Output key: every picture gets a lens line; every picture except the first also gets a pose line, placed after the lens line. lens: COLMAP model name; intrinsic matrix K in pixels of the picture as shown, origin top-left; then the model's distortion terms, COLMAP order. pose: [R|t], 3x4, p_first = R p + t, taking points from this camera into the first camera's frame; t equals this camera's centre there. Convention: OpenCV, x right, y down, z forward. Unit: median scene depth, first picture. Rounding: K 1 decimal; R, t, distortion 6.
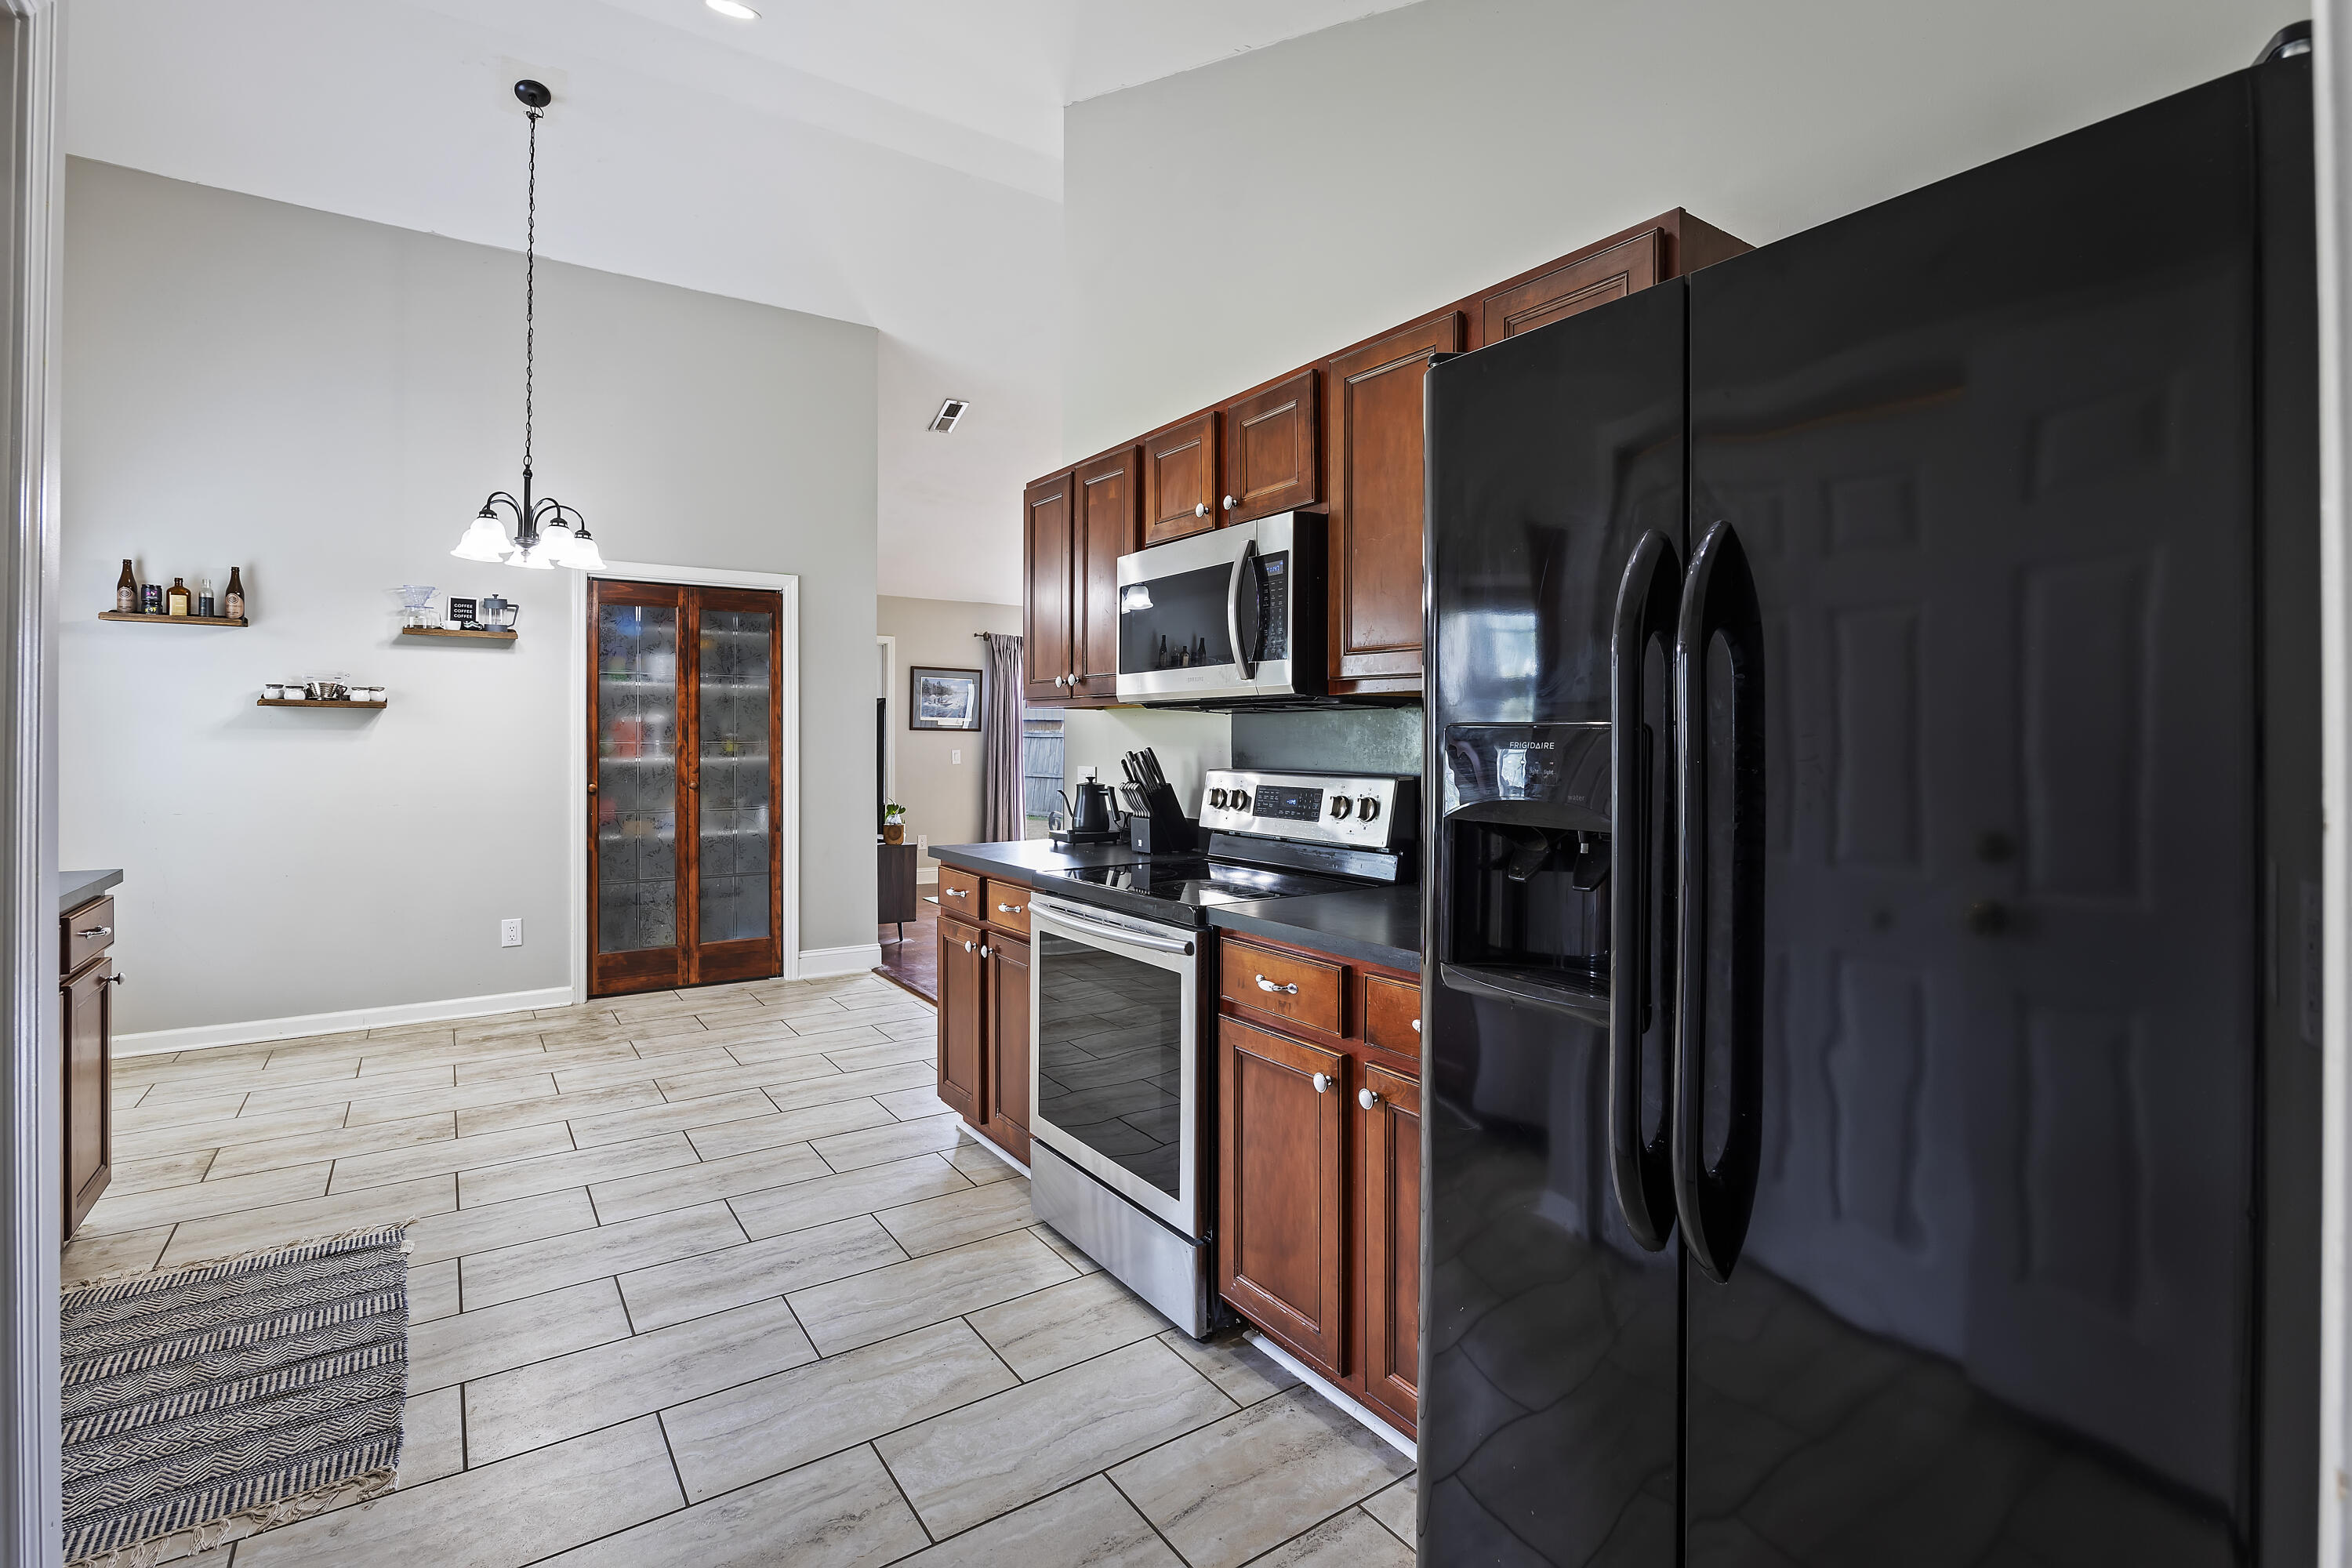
lens RADIAL K [[1084.0, 0, 1179.9], [0, 1084.0, 756.1], [0, 0, 1]] dist [-0.009863, -0.000680]
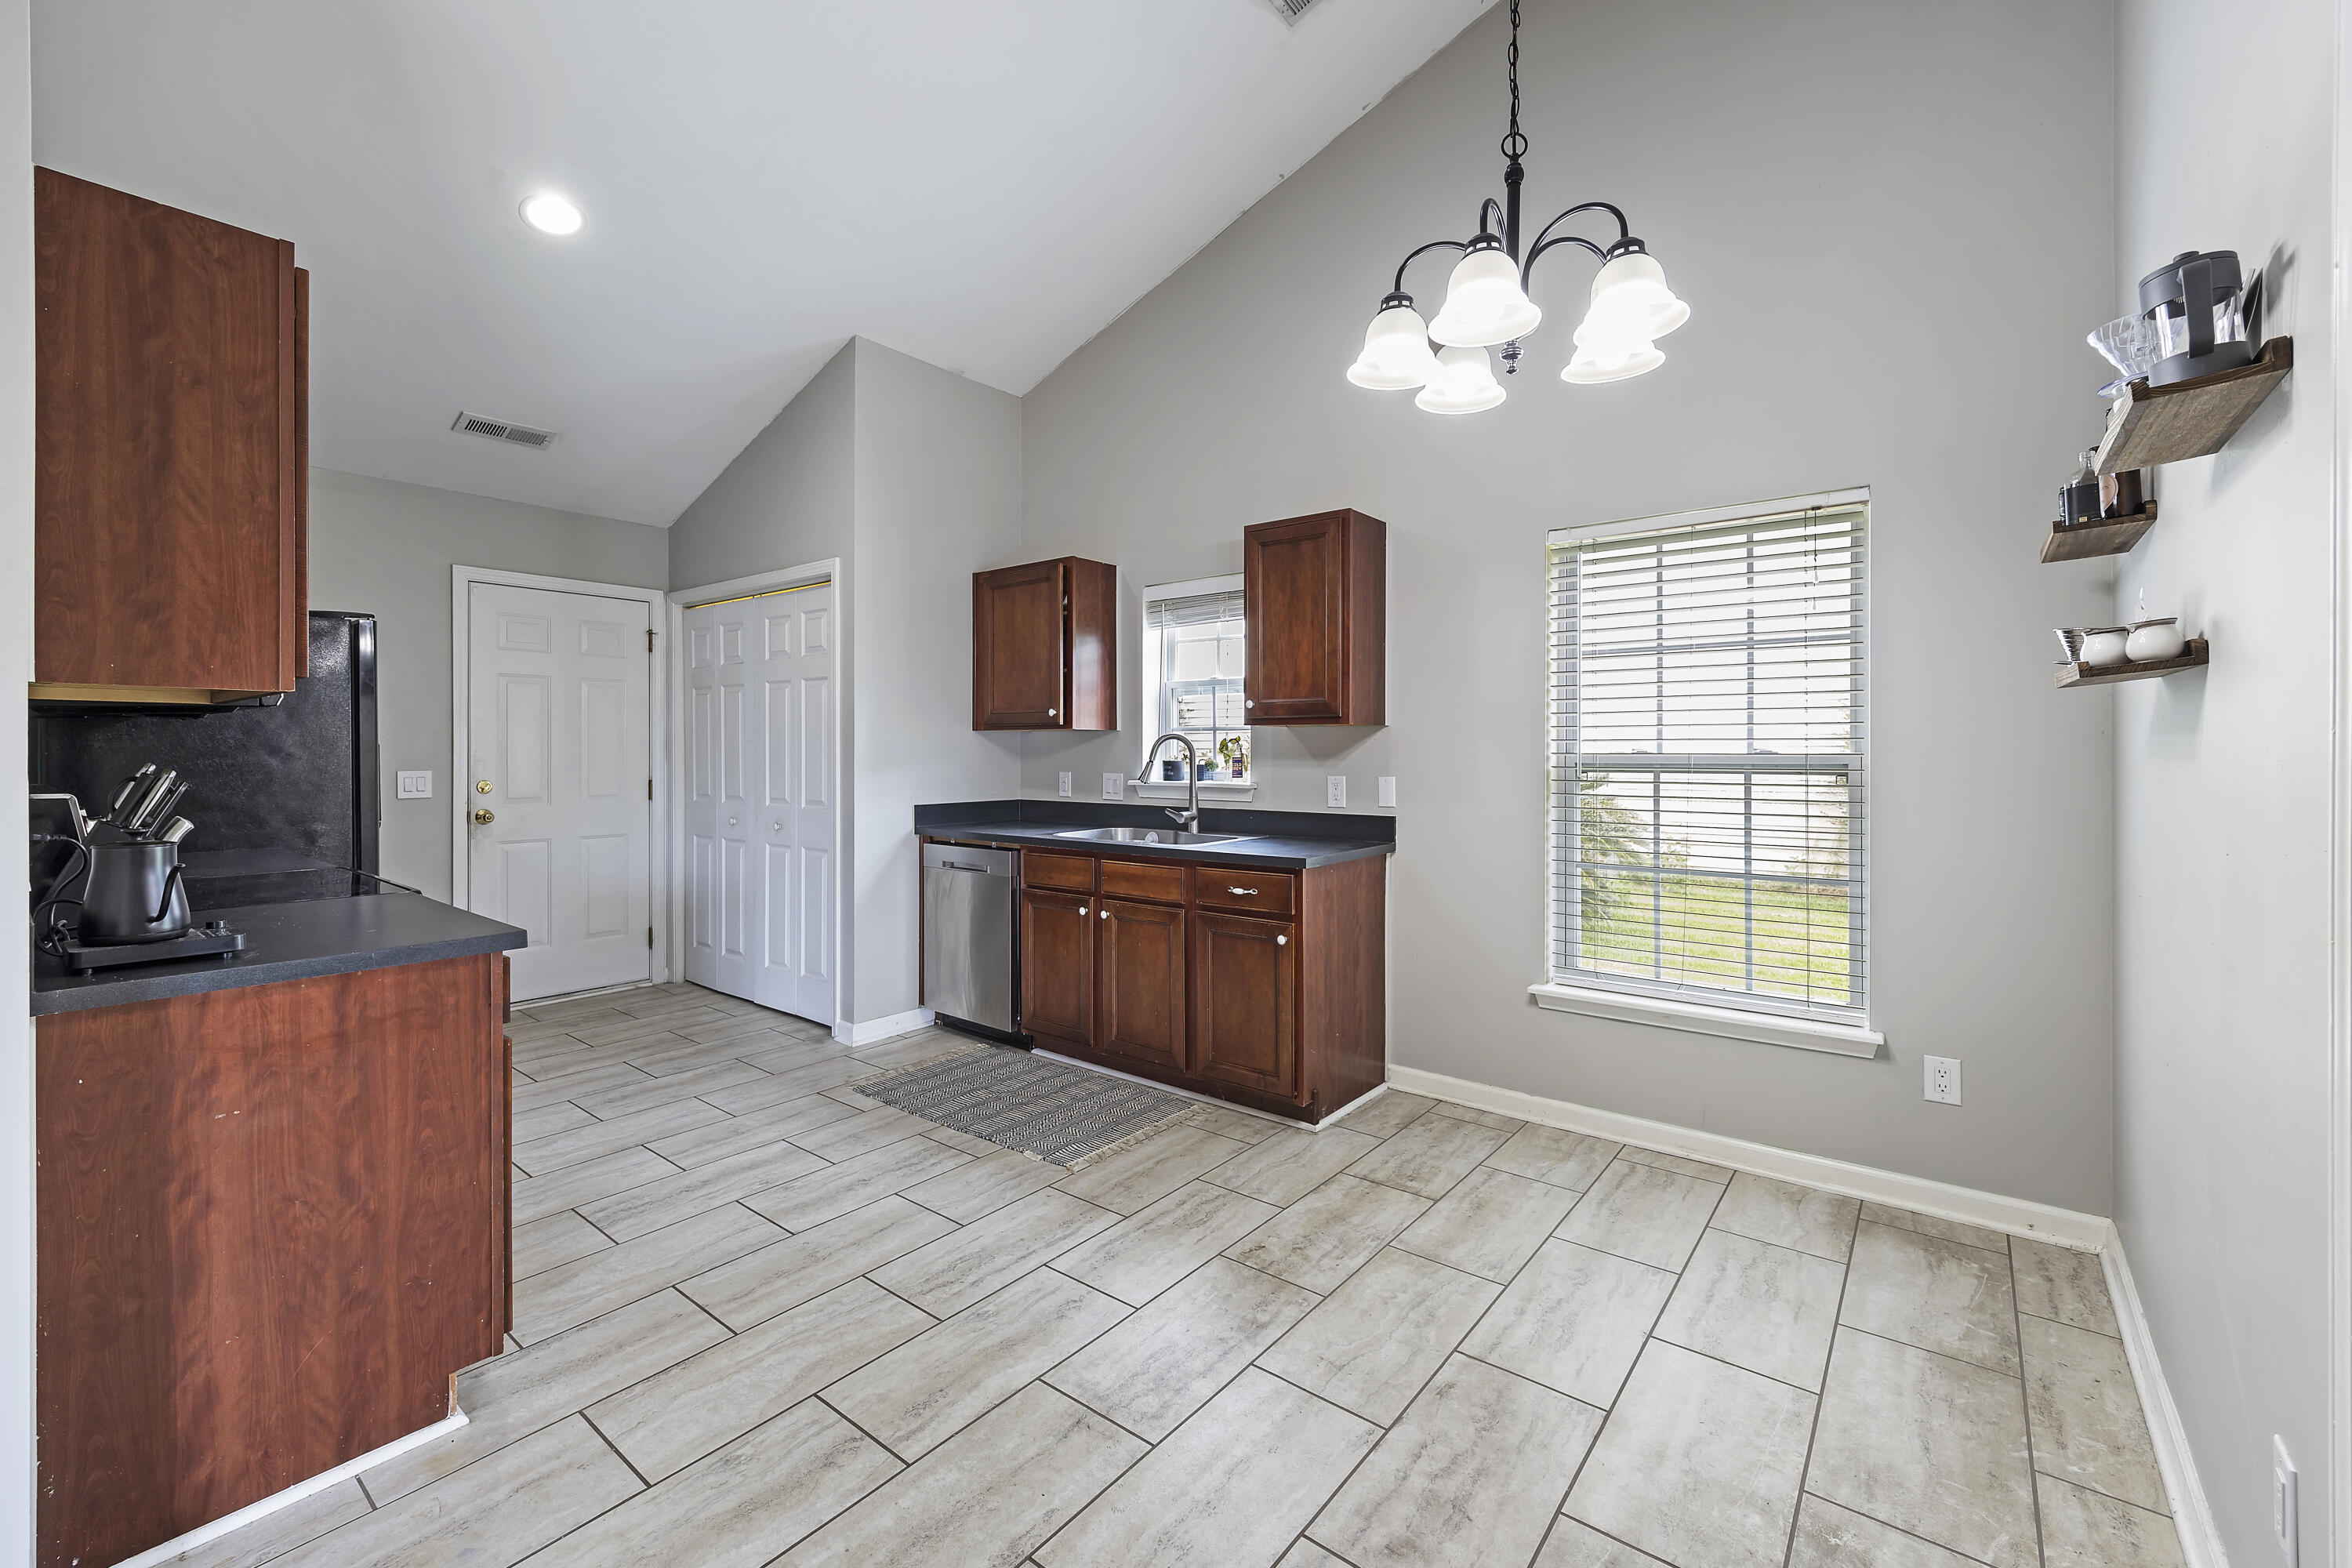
lens RADIAL K [[973.9, 0, 1179.8], [0, 973.9, 757.2], [0, 0, 1]] dist [0.006127, -0.000681]
pose [[-0.957337, 0.001294, -0.288970, -0.553495], [-0.005246, 0.999747, 0.021857, -0.033392], [0.288925, 0.022441, -0.957089, 2.119021]]
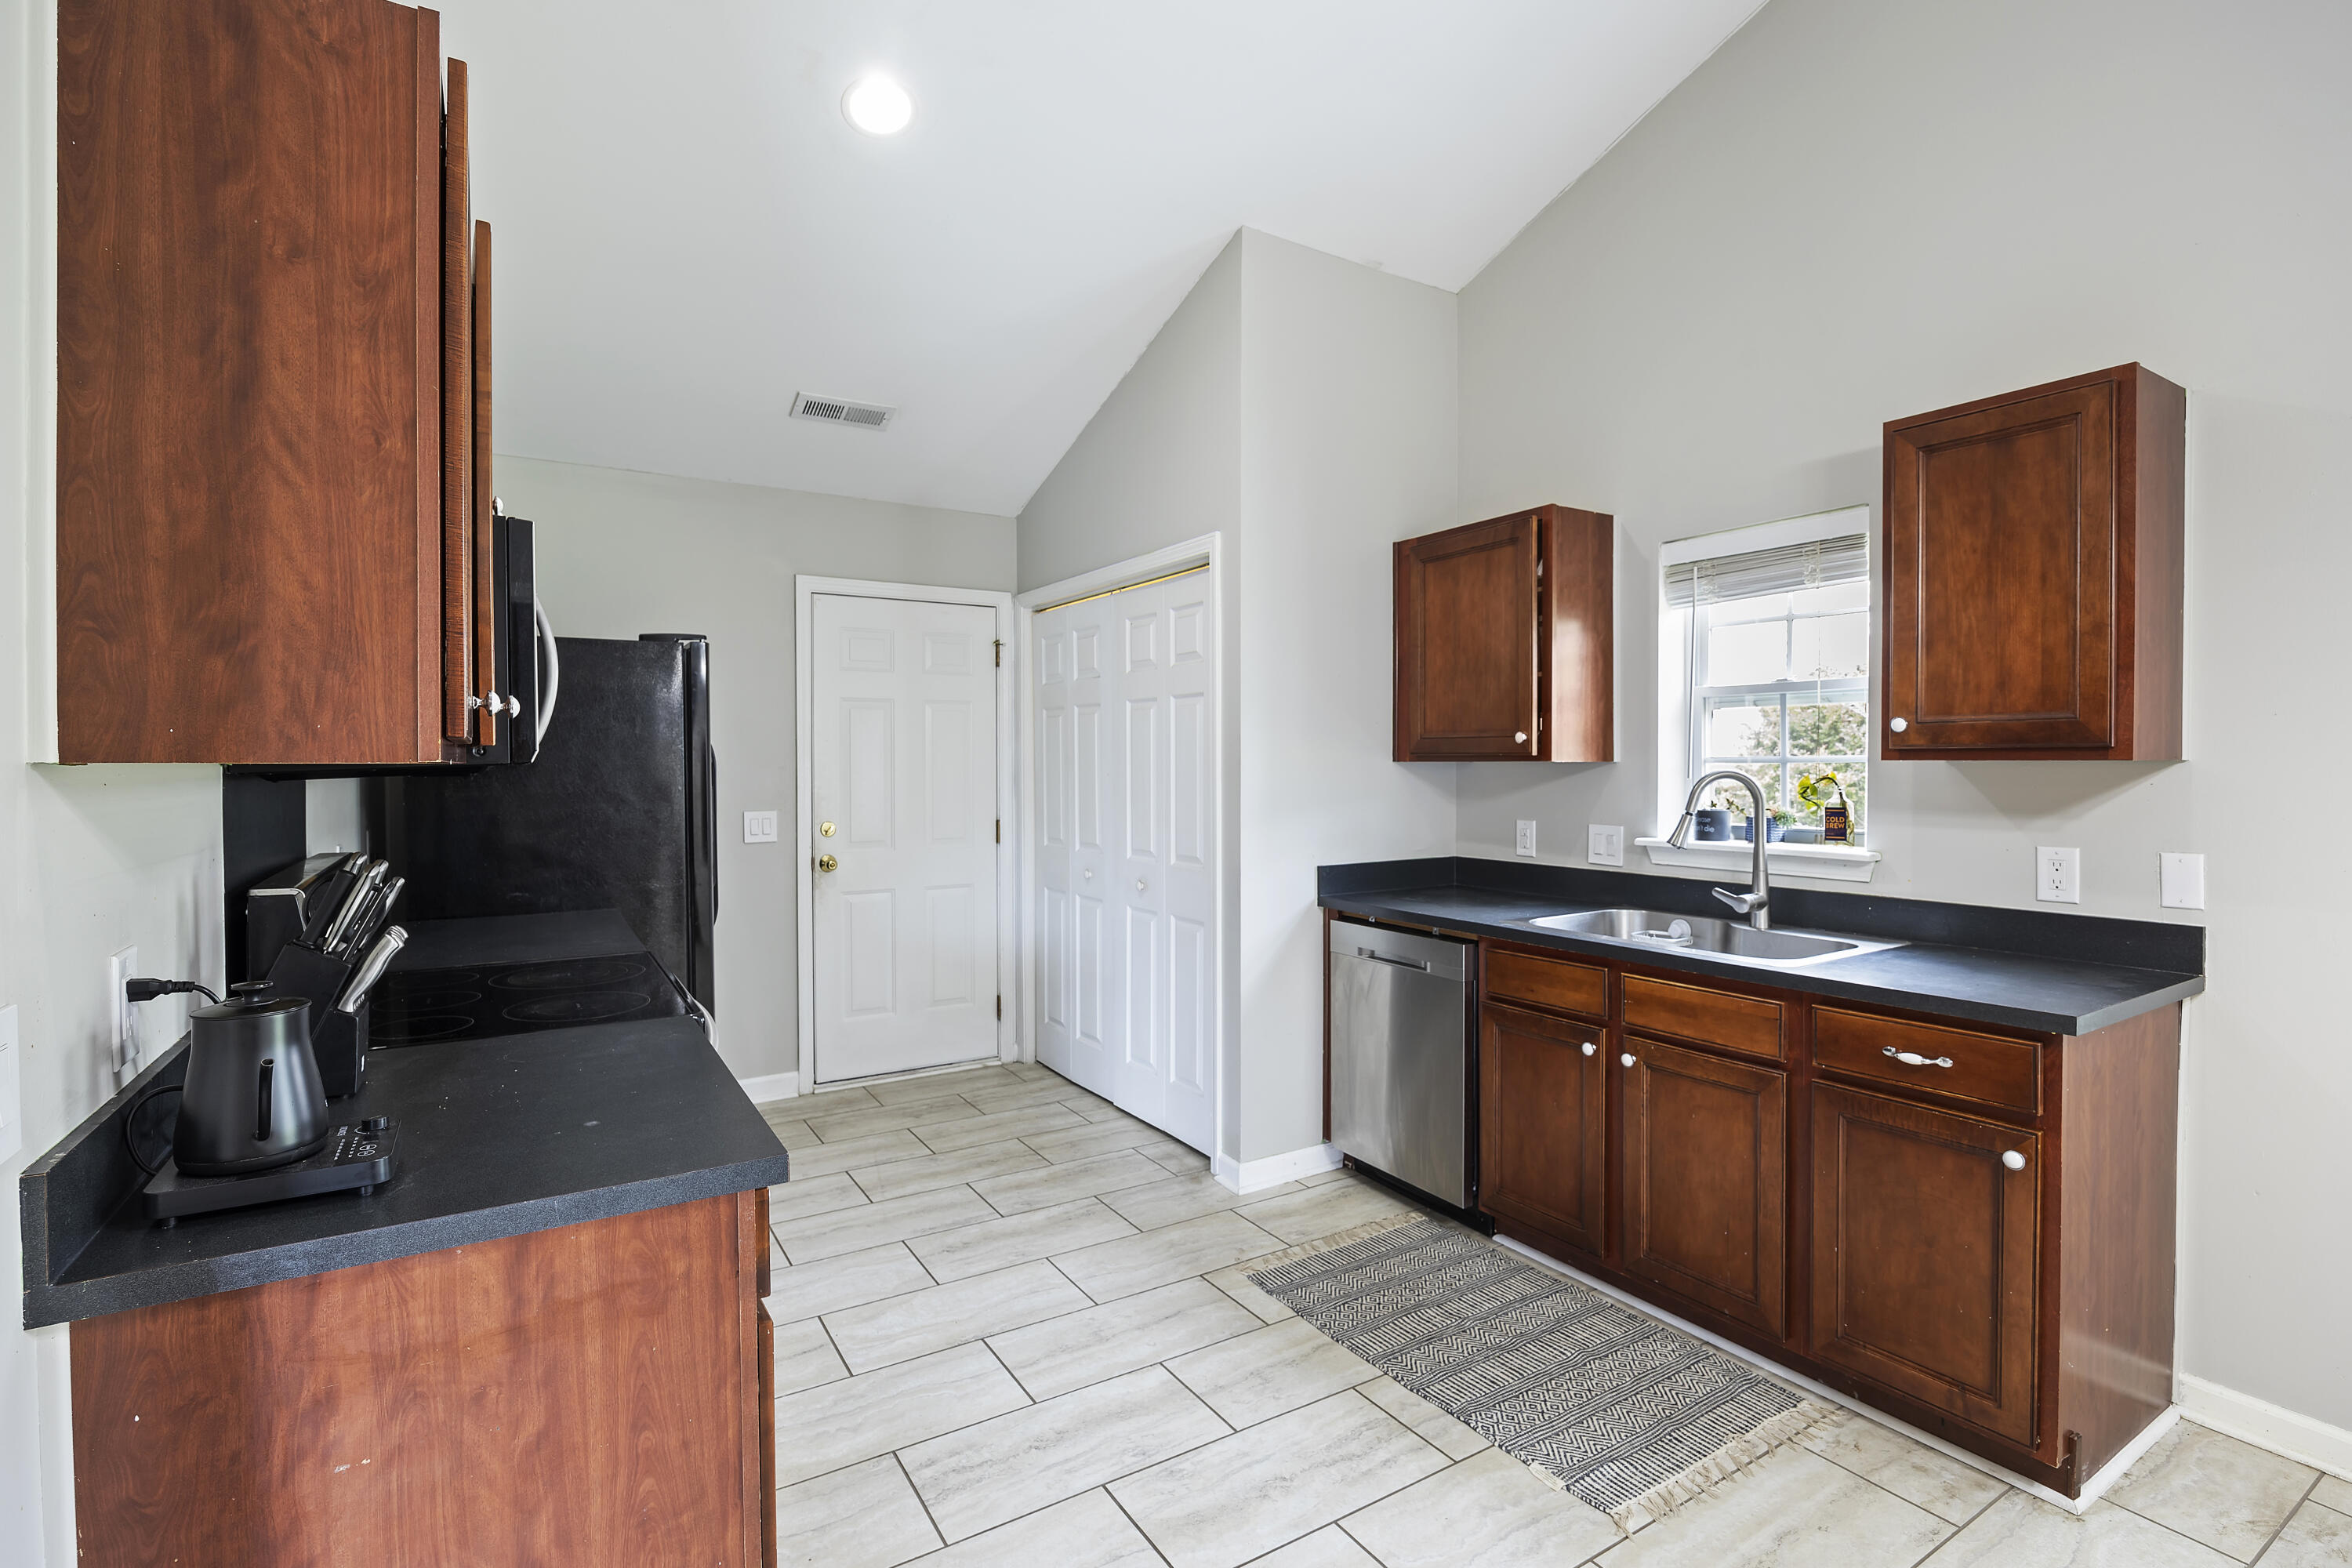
lens RADIAL K [[1095.3, 0, 1180.8], [0, 1095.3, 778.0], [0, 0, 1]] dist [-0.016185, 0.000802]
pose [[-0.998927, 0.002583, 0.046241, -0.494661], [0.003998, 0.999526, 0.030538, -0.064090], [-0.046140, 0.030690, -0.998463, 1.761545]]
